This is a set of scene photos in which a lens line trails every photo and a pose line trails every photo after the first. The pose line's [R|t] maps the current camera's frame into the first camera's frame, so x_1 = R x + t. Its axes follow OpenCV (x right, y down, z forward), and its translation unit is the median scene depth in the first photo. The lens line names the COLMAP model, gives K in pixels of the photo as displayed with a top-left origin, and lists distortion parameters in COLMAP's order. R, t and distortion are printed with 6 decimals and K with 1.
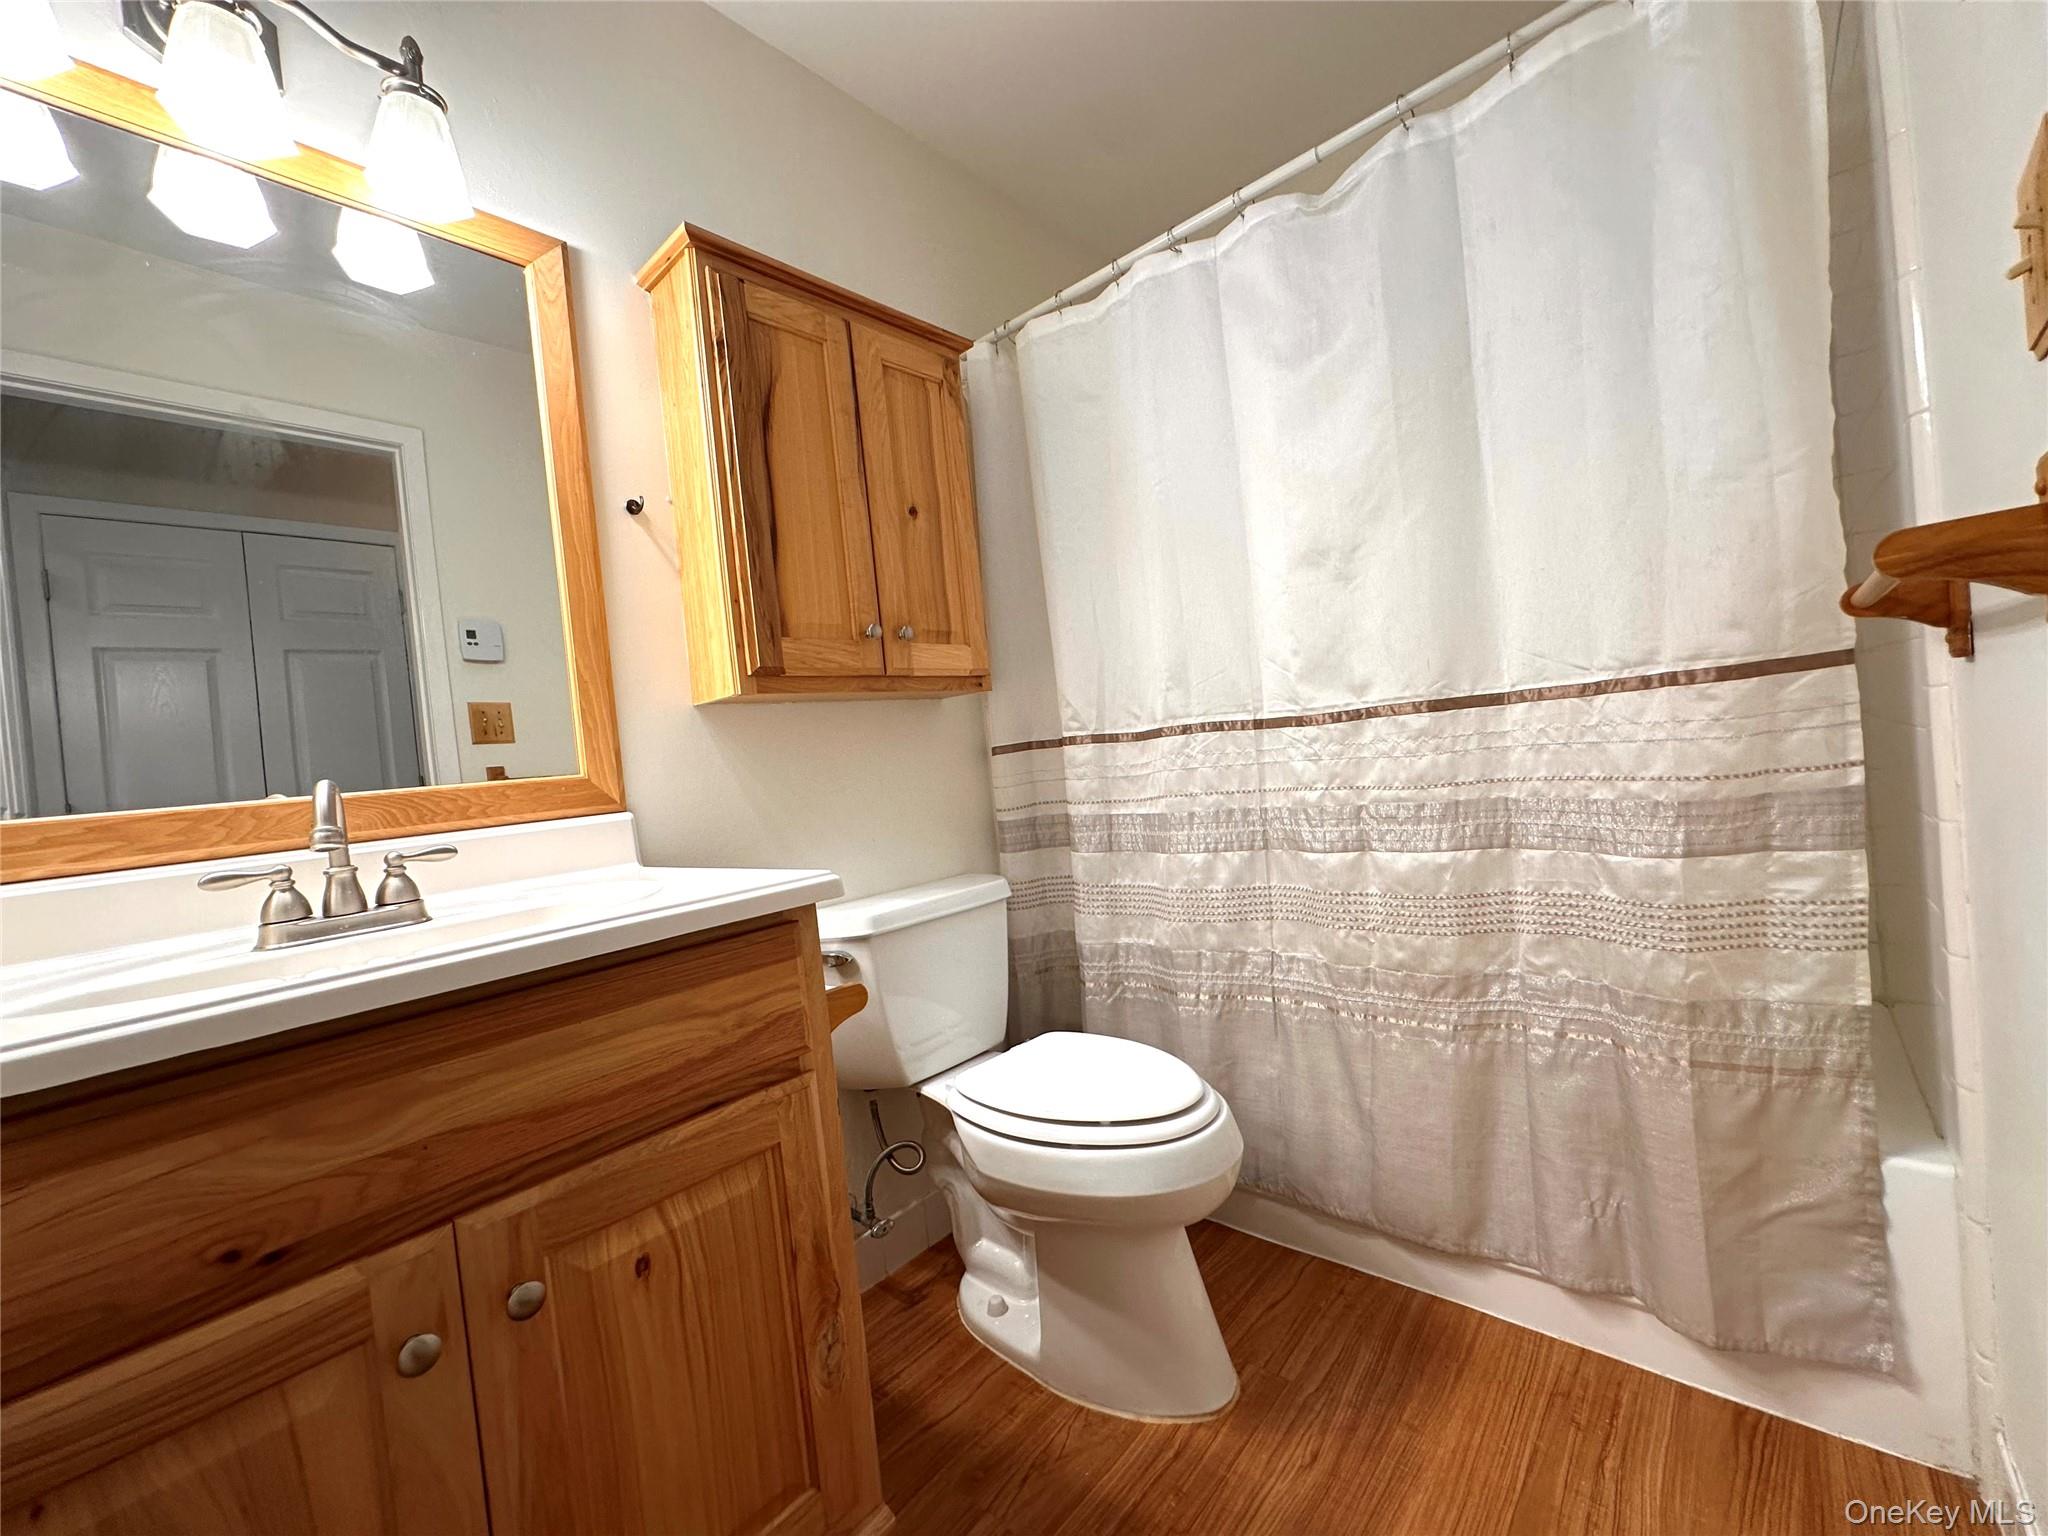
lens RADIAL K [[829.1, 0, 1024.0], [0, 829.1, 768.0], [0, 0, 1]] dist [-0.007602, 0.002122]
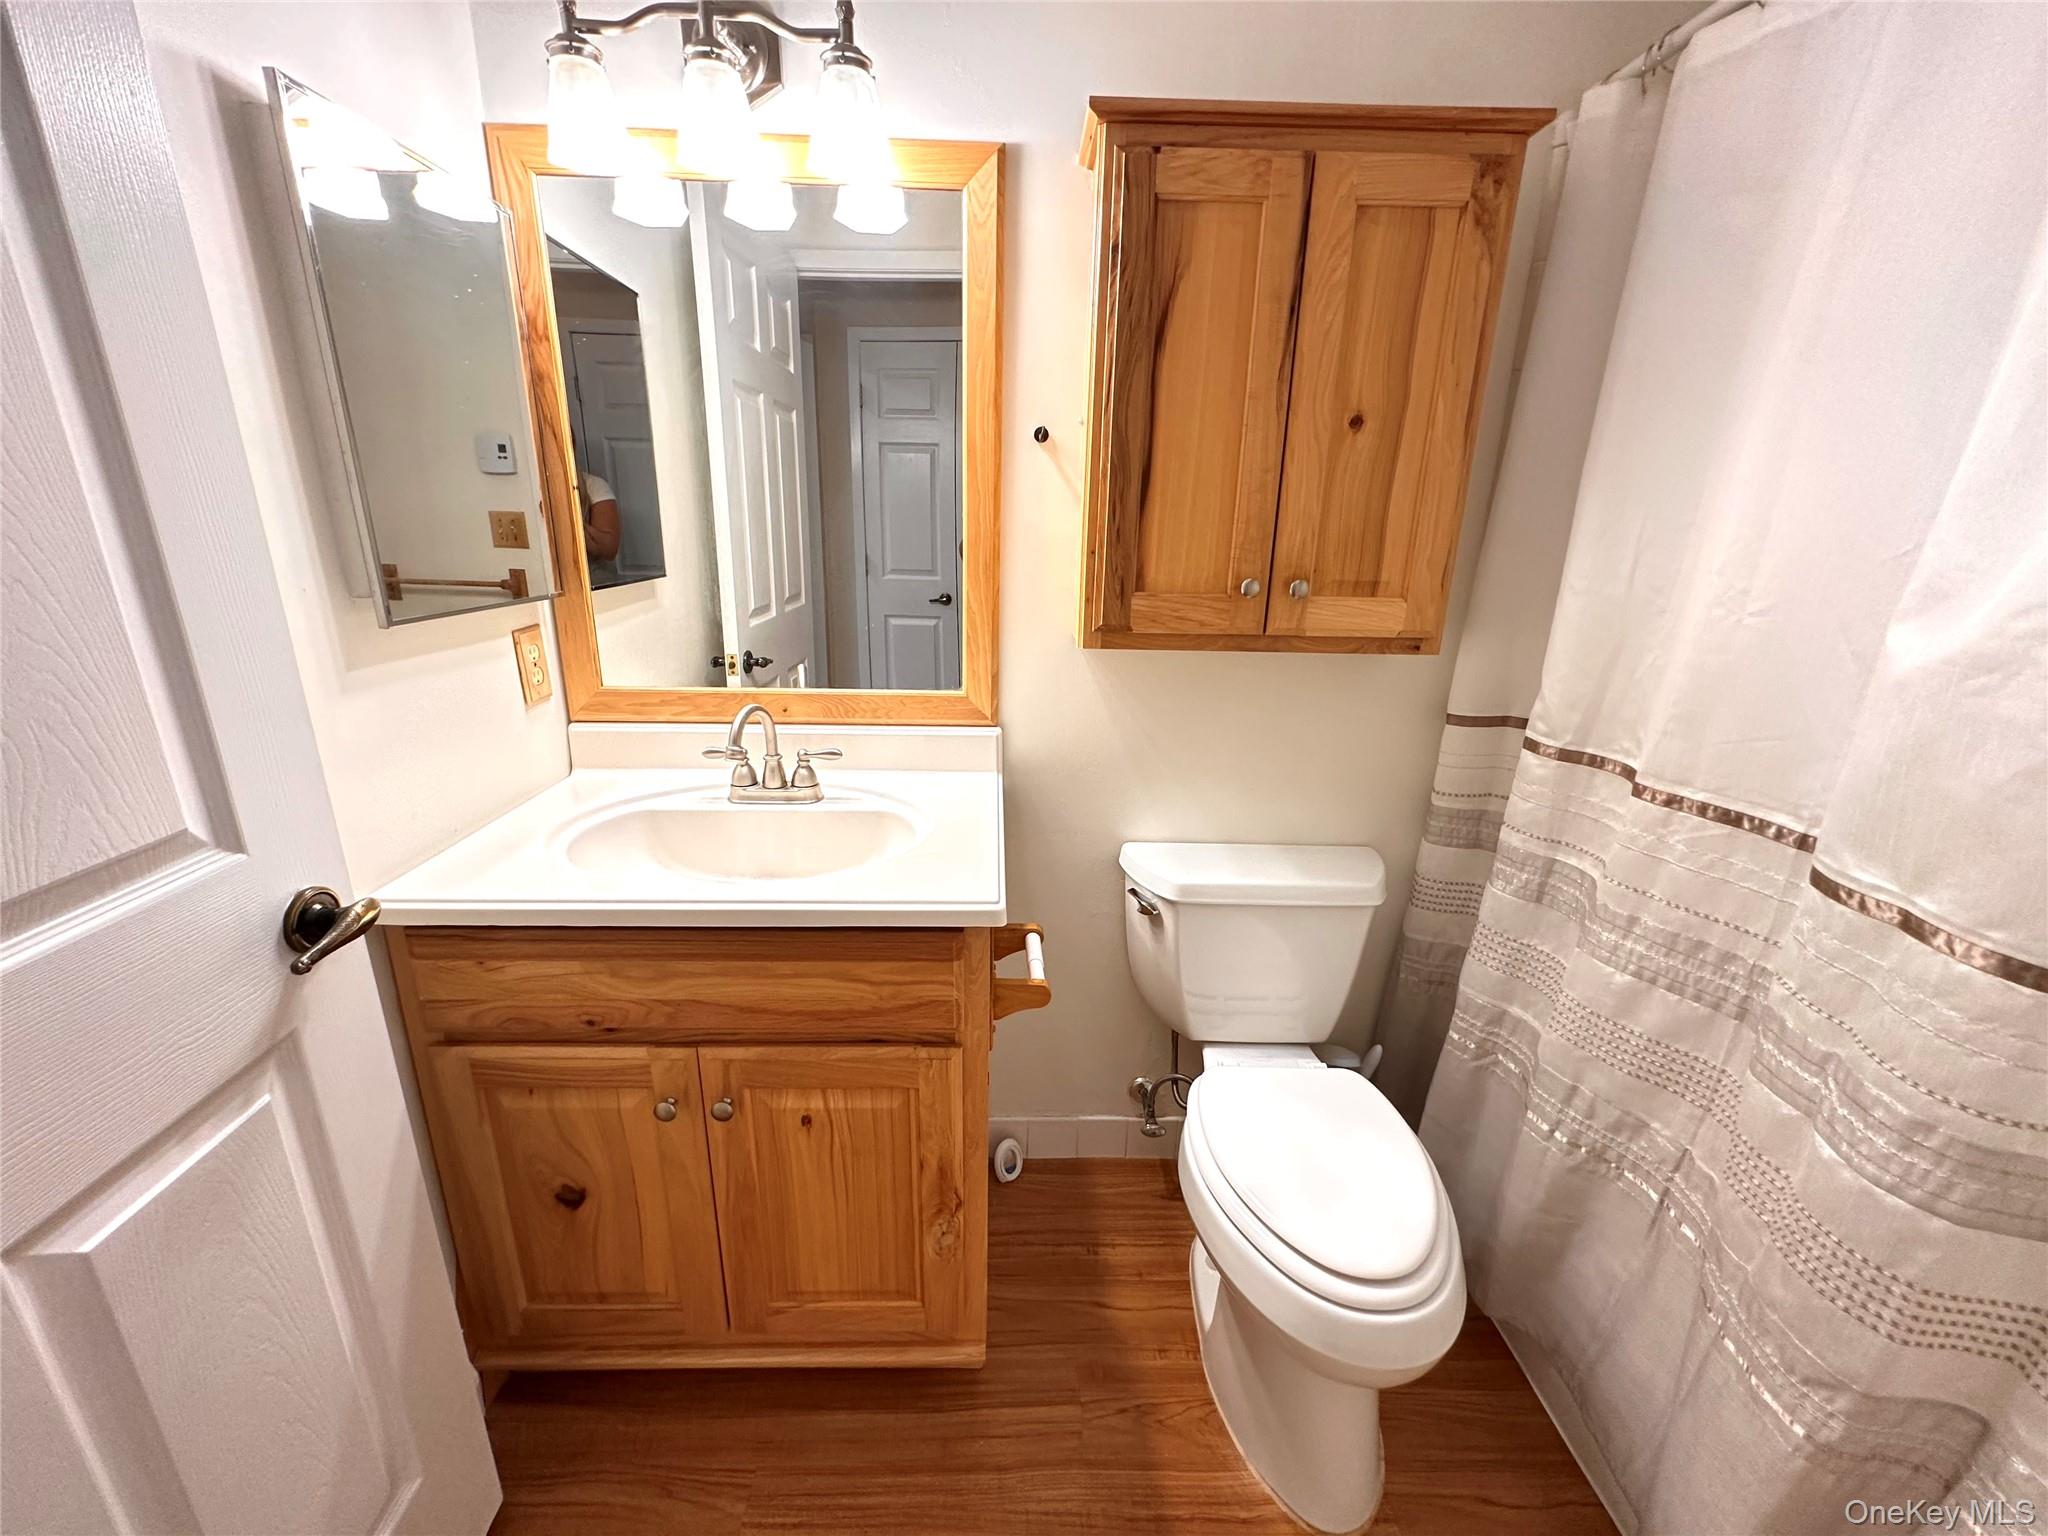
lens RADIAL K [[842.5, 0, 1018.6], [0, 842.5, 798.7], [0, 0, 1]] dist [-0.048744, 0.021858]
pose [[0.680629, 0.335673, -0.651205, 0.289041], [-0.100764, 0.923305, 0.370614, -0.258659], [0.725666, -0.186633, 0.662252, 0.216588]]
